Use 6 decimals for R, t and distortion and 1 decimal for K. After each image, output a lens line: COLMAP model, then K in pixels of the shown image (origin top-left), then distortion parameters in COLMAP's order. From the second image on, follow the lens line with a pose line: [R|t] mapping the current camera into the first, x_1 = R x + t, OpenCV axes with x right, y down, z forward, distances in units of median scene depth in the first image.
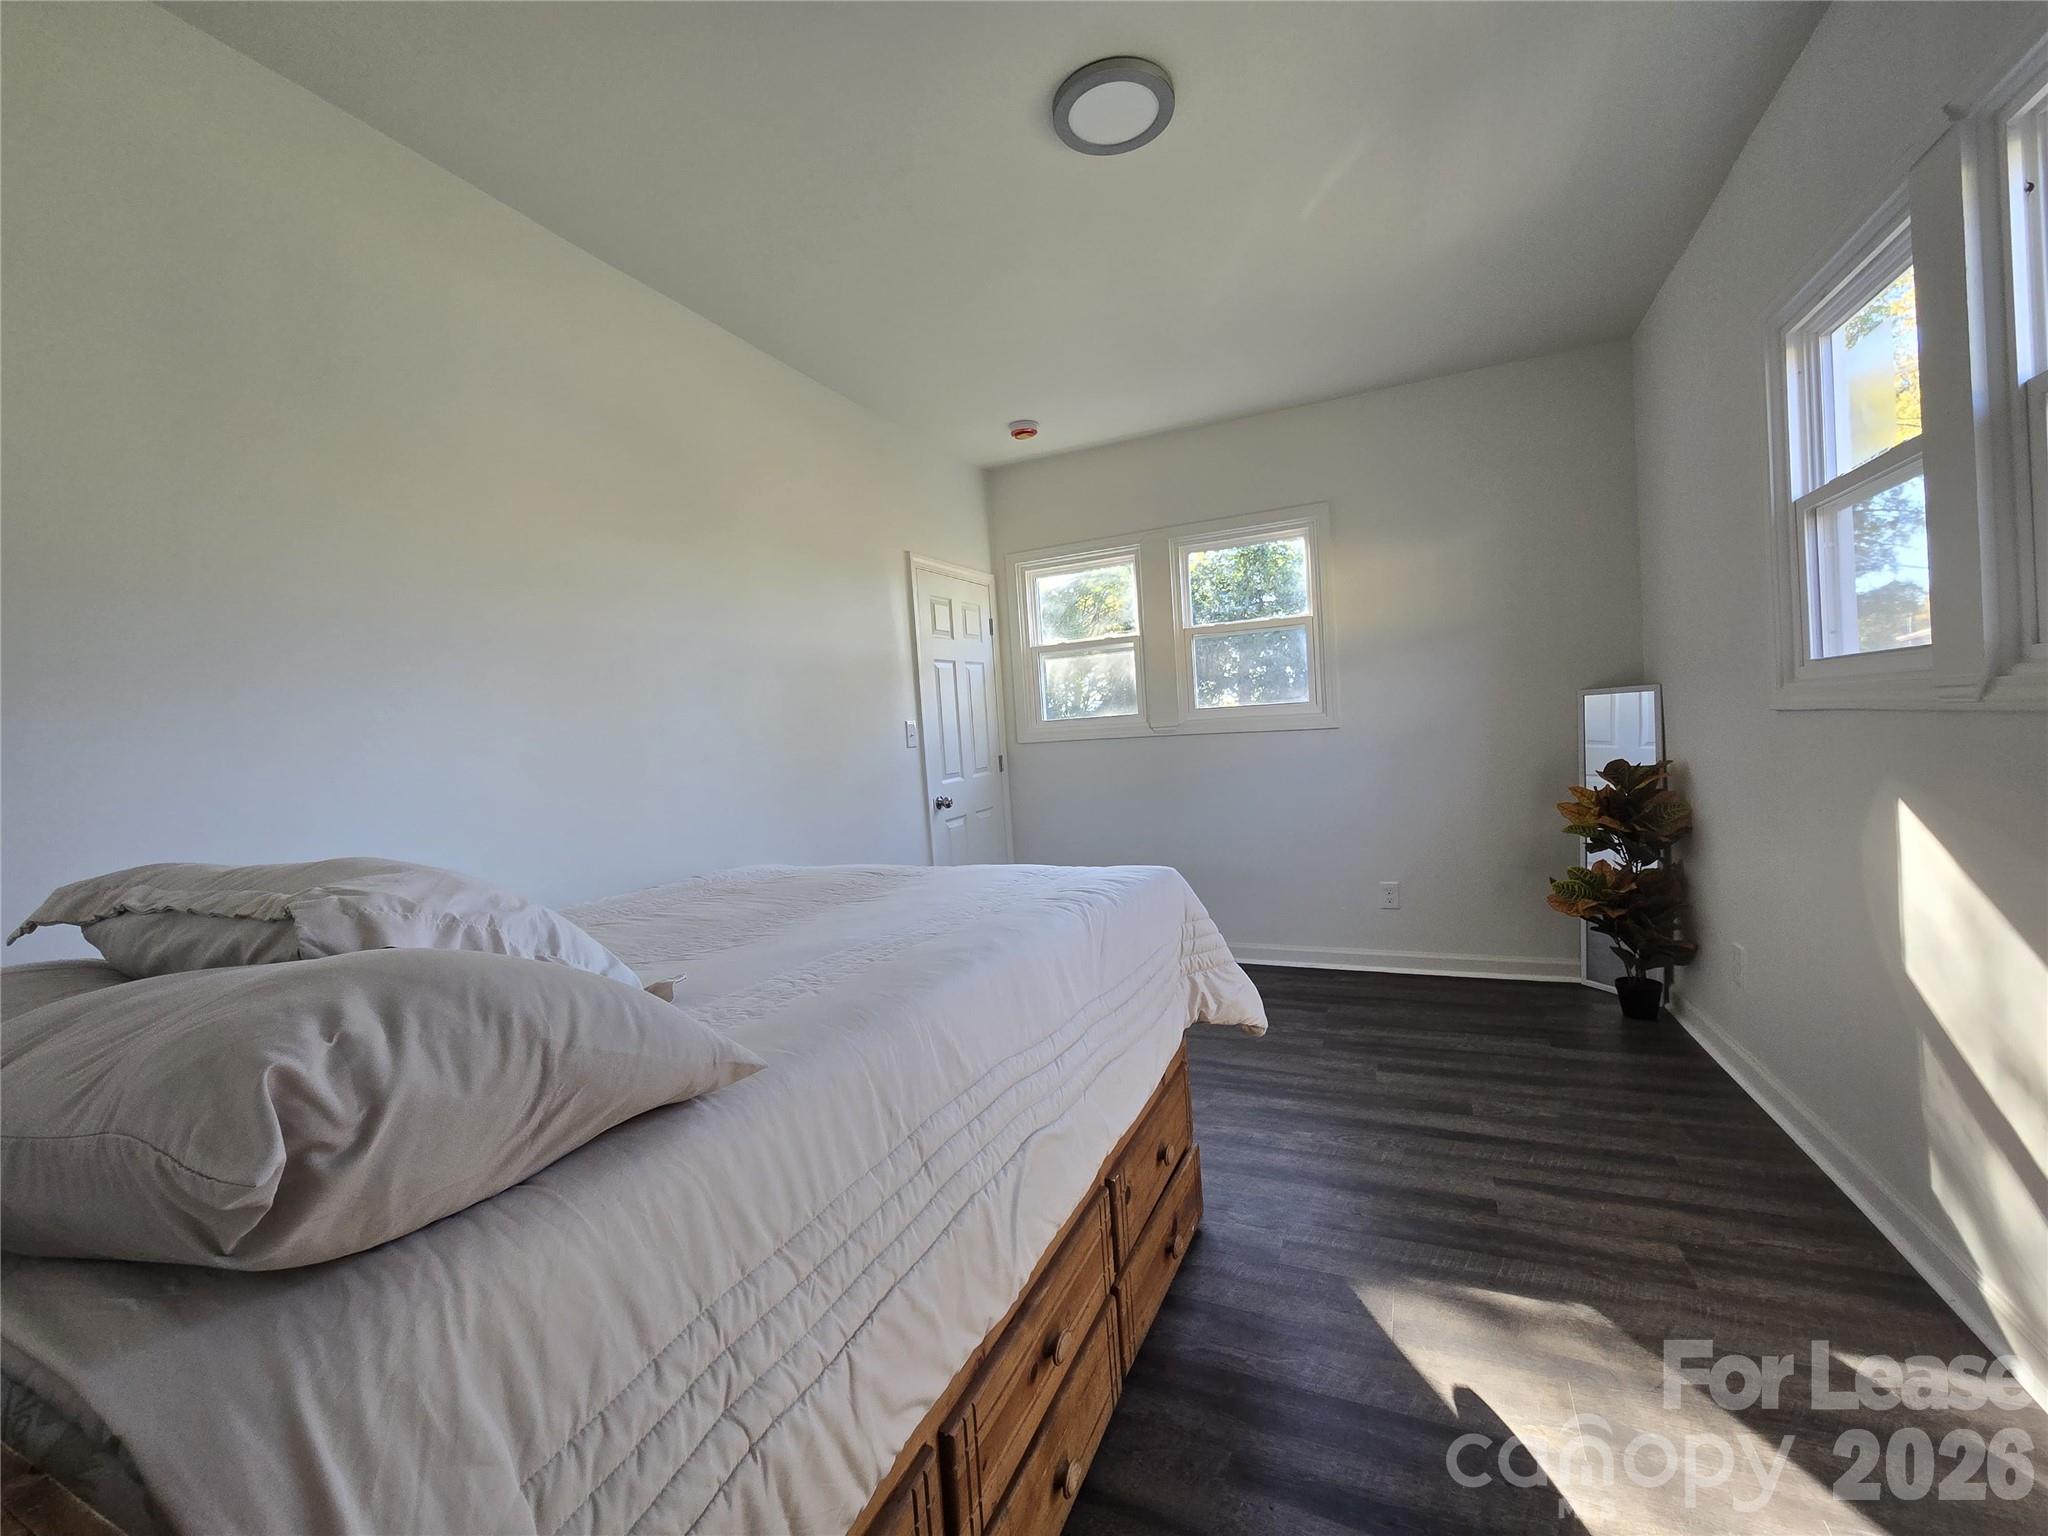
lens RADIAL K [[840.3, 0, 1027.4], [0, 840.3, 761.0], [0, 0, 1]] dist [-0.001068, 0.000397]
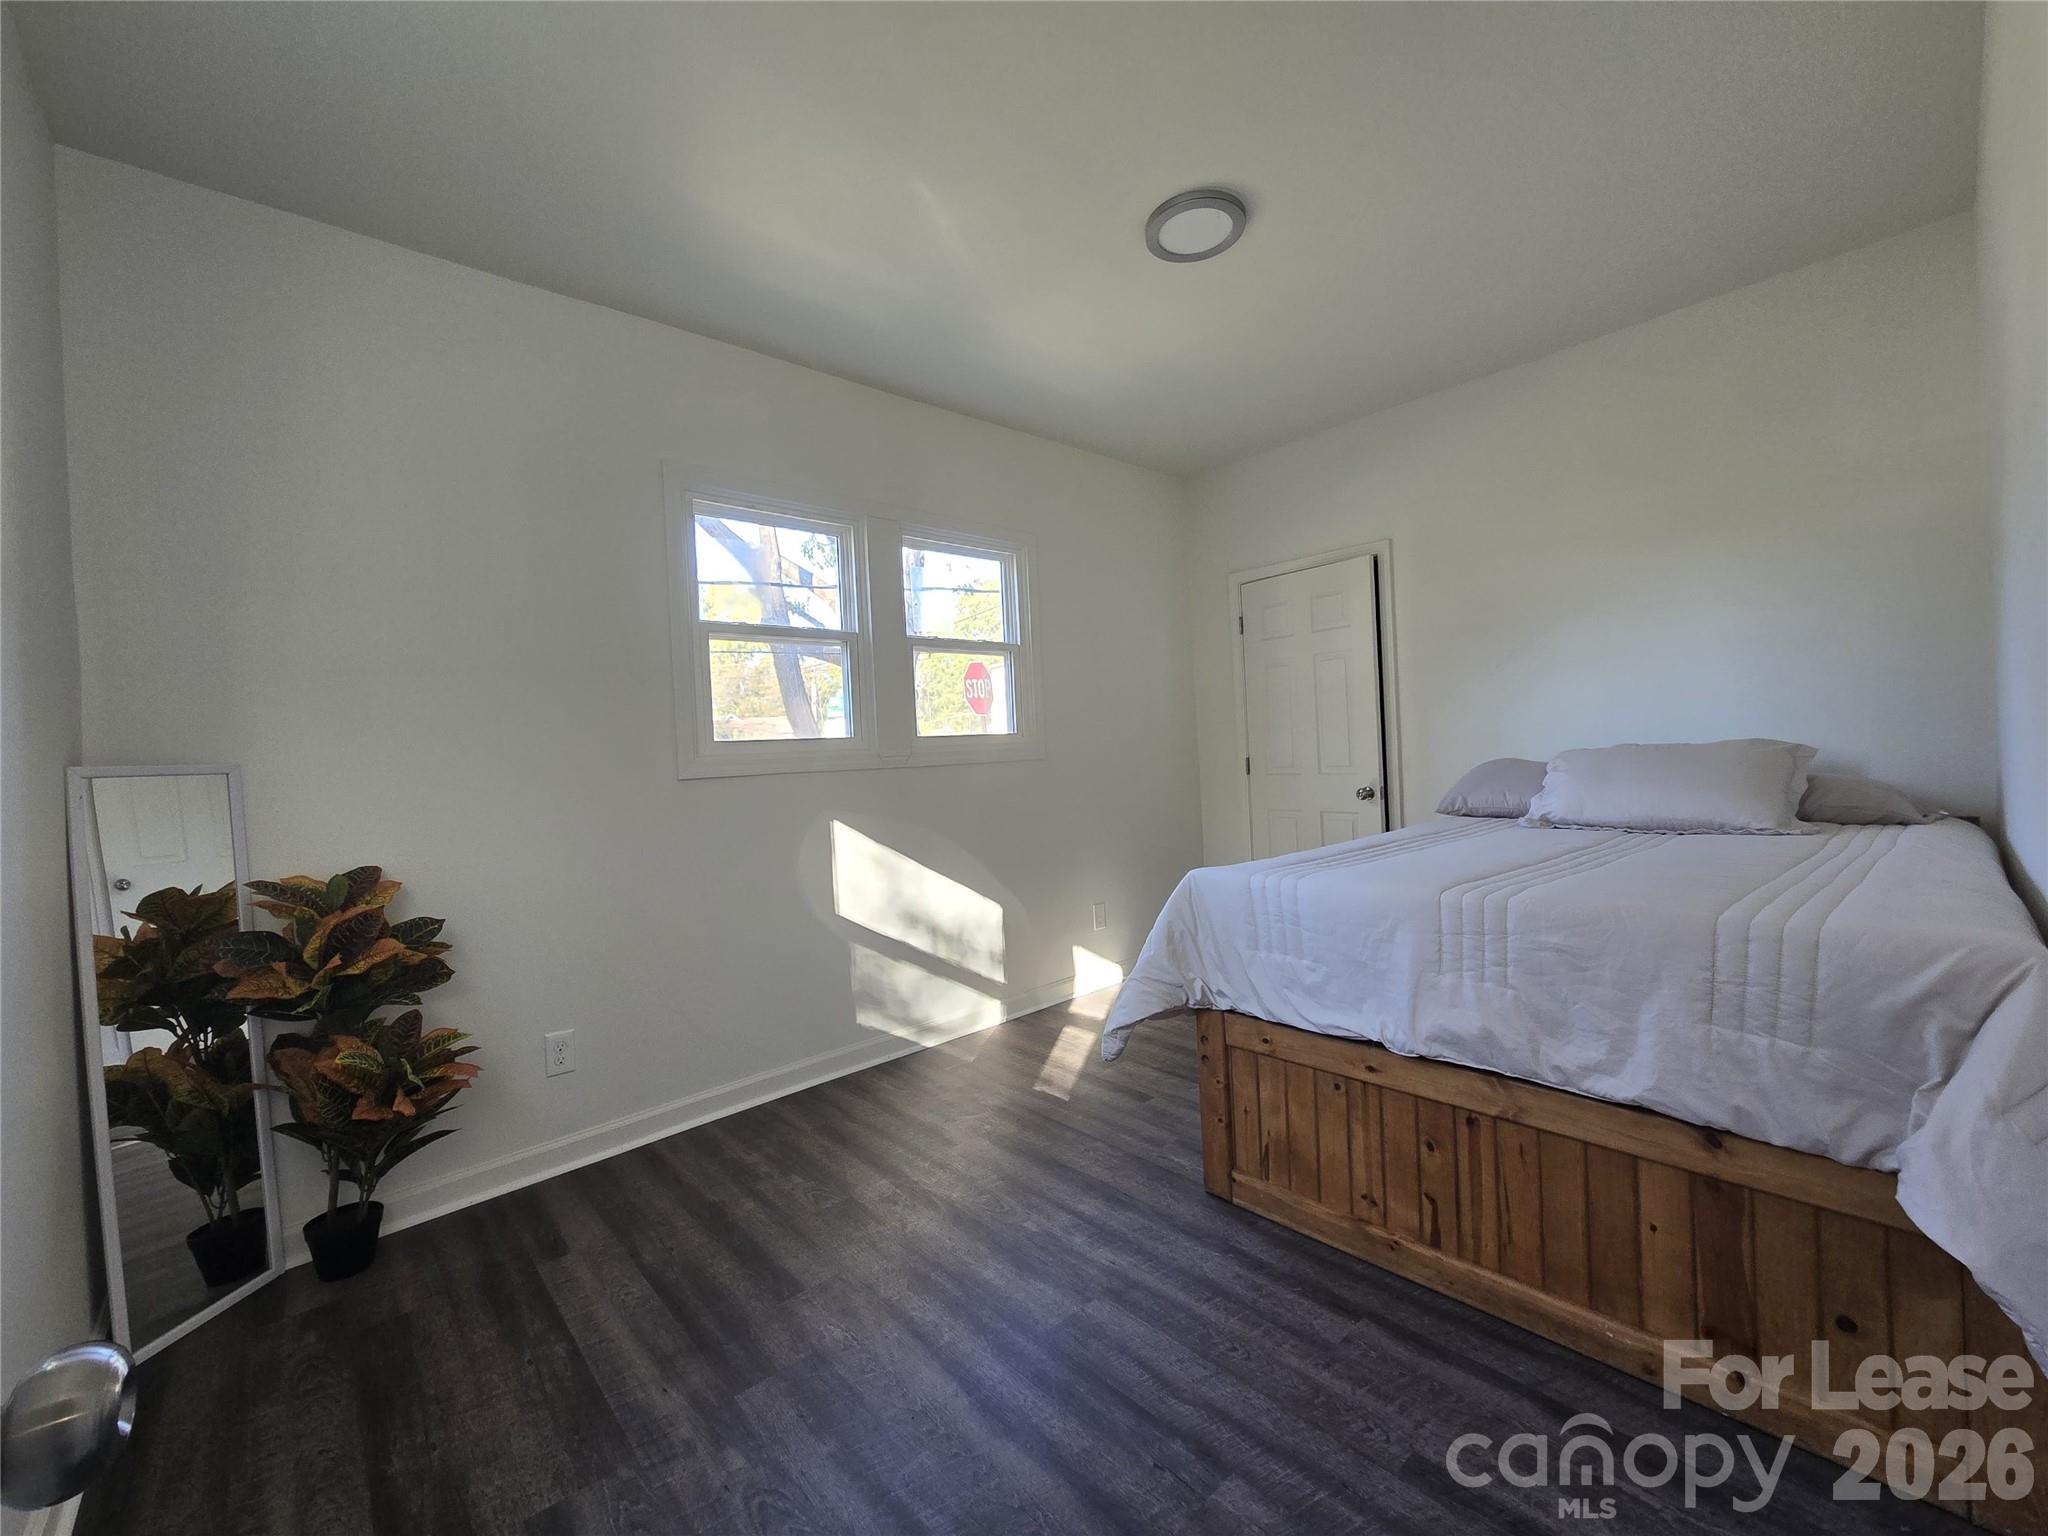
lens RADIAL K [[840.3, 0, 1027.4], [0, 840.3, 761.0], [0, 0, 1]] dist [-0.001068, 0.000397]
pose [[-0.918012, 0.108471, 0.381428, -0.037433], [0.119284, 0.992849, 0.004742, -0.024175], [-0.378186, 0.049851, -0.924386, 1.429473]]
